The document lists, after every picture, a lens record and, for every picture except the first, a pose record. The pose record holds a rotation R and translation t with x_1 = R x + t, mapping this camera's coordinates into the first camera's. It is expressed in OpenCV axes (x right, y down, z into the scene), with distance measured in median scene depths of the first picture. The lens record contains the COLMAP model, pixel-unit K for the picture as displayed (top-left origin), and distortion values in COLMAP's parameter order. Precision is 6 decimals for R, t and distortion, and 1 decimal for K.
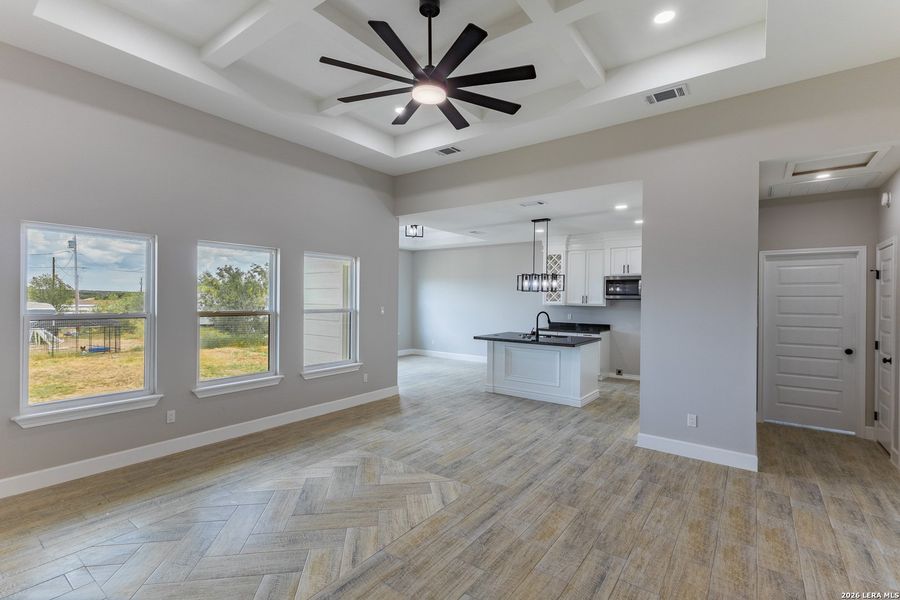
lens RADIAL K [[413.5, 0, 449.4], [0, 413.5, 298.0], [0, 0, 1]] dist [-0.000231, 0.000122]
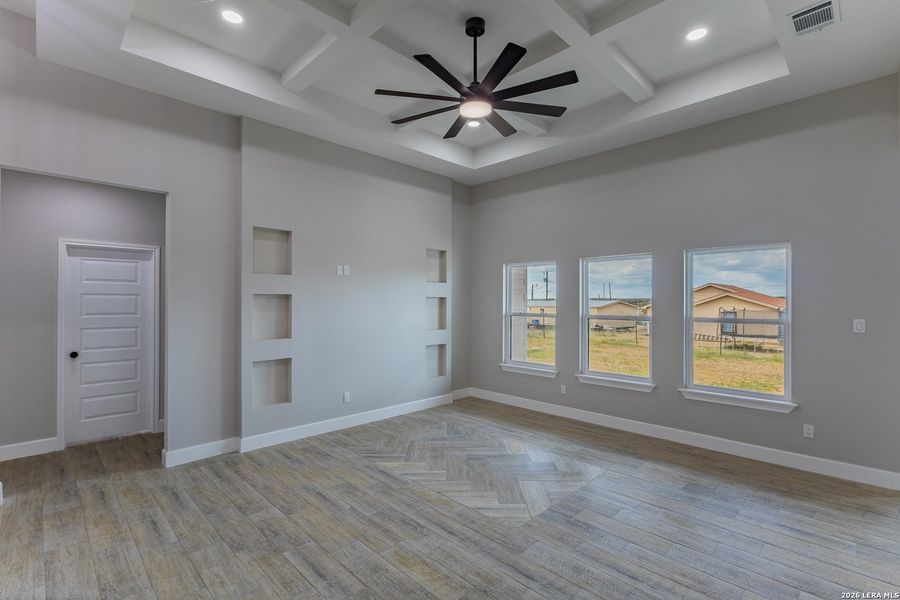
lens RADIAL K [[416.2, 0, 450.0], [0, 416.2, 300.0], [0, 0, 1]] dist [0.003901, 0.000263]
pose [[-0.153400, -0.012459, -0.988086, 0.818661], [-0.003500, 0.999921, -0.012064, 0.005910], [0.988158, 0.001608, -0.153432, 0.894934]]
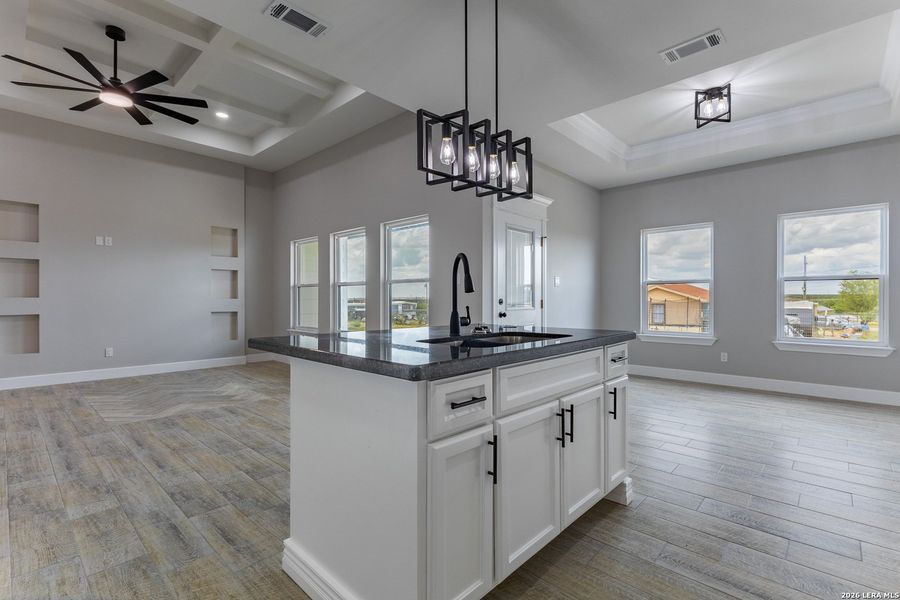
lens RADIAL K [[411.9, 0, 447.8], [0, 411.9, 302.1], [0, 0, 1]] dist [0.000281, -0.000140]
pose [[-0.107256, -0.002835, -0.994227, 0.920371], [-0.001036, 0.999996, -0.002740, 0.123900], [0.994231, 0.000736, -0.107258, 1.779746]]
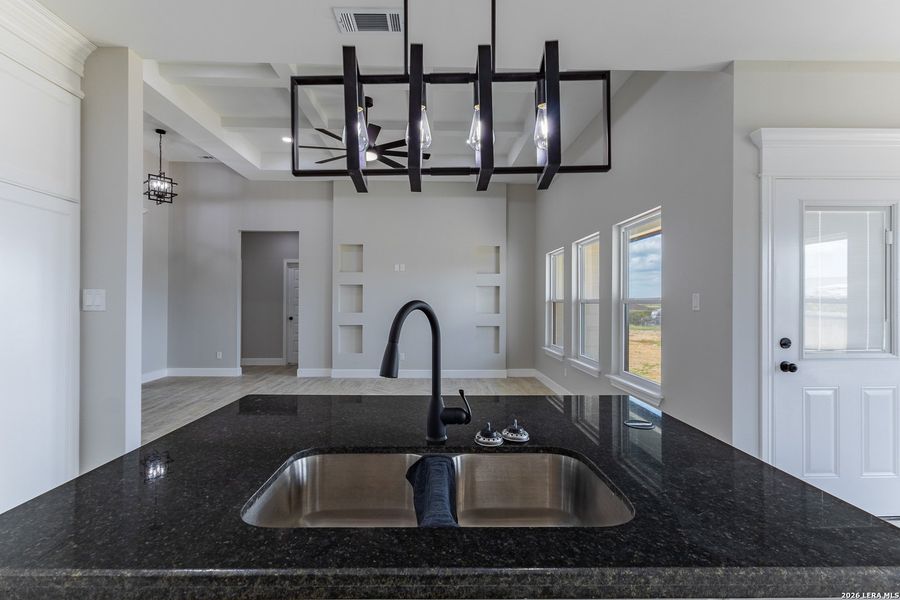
lens RADIAL K [[413.5, 0, 449.4], [0, 413.5, 298.0], [0, 0, 1]] dist [-0.000231, 0.000122]
pose [[-0.786392, -0.016076, -0.617519, 0.538780], [-0.010688, 0.999866, -0.012420, 0.057464], [0.617635, -0.003167, -0.786458, 2.006398]]
